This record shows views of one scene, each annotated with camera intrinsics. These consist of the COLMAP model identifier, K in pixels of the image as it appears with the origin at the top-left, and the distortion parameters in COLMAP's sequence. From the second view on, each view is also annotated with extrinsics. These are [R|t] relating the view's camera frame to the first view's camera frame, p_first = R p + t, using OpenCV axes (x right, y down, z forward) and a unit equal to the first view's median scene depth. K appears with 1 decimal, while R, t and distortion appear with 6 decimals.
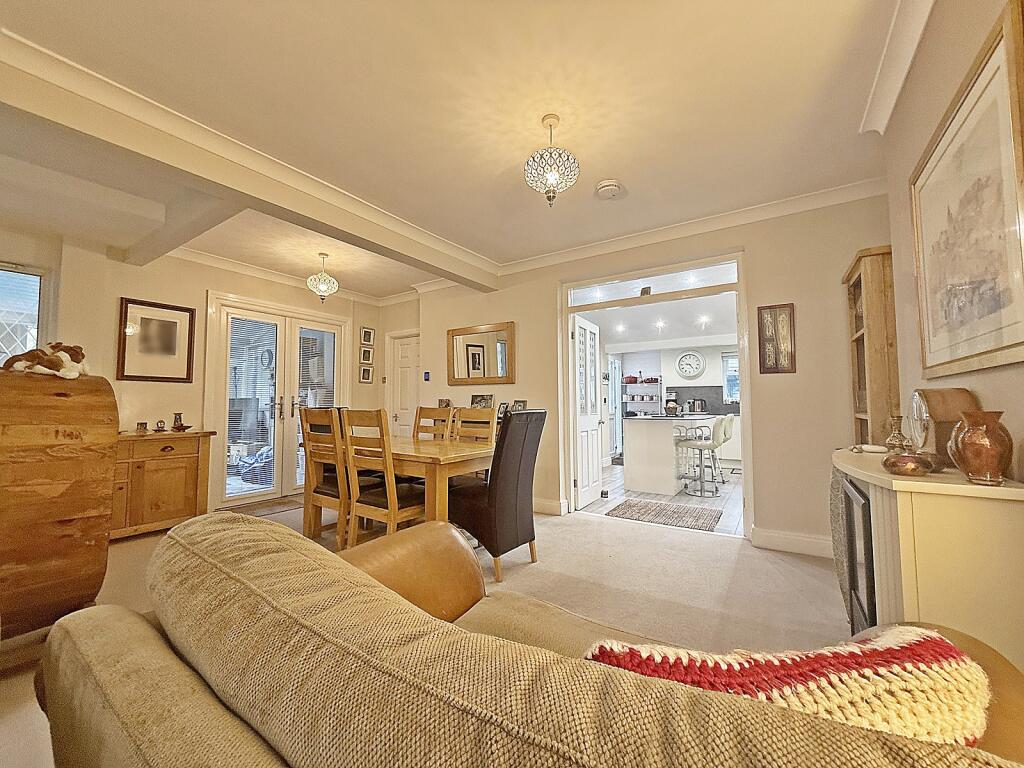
lens RADIAL K [[412.1, 0, 508.6], [0, 412.1, 382.4], [0, 0, 1]] dist [0.000202, -0.000123]
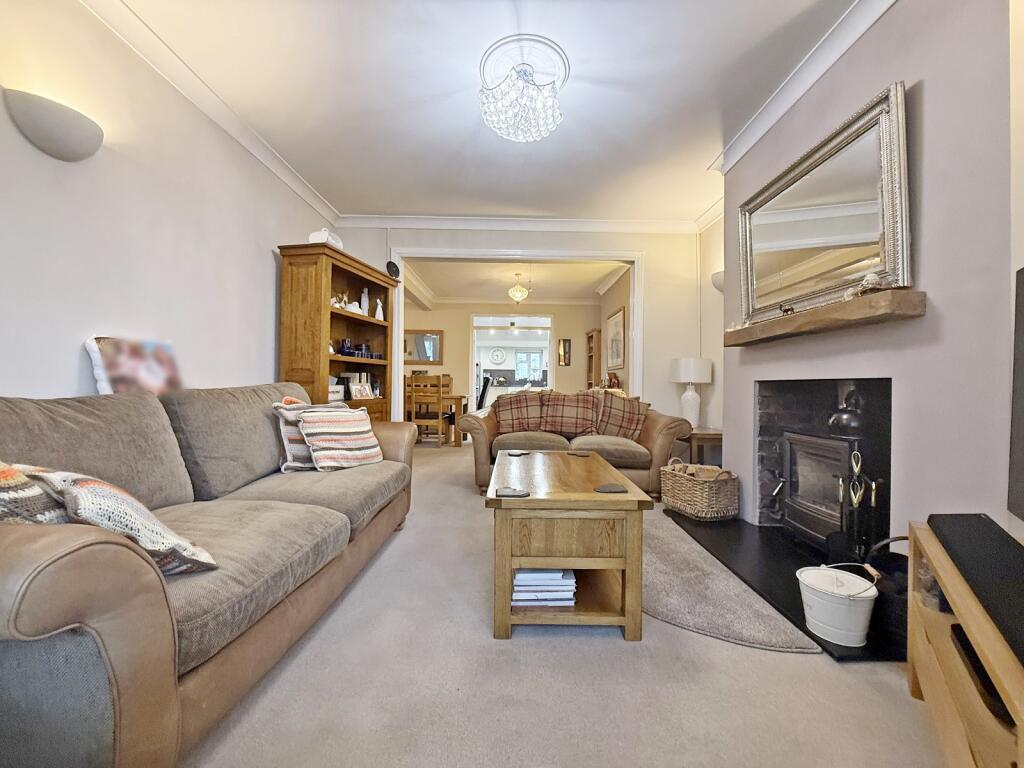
lens RADIAL K [[412.1, 0, 514.1], [0, 412.1, 381.4], [0, 0, 1]] dist [0.000202, -0.000123]
pose [[0.823583, 0.012366, 0.567060, -0.752996], [-0.037545, 0.998758, 0.032749, 0.004301], [-0.565951, -0.048262, 0.823025, -0.672908]]
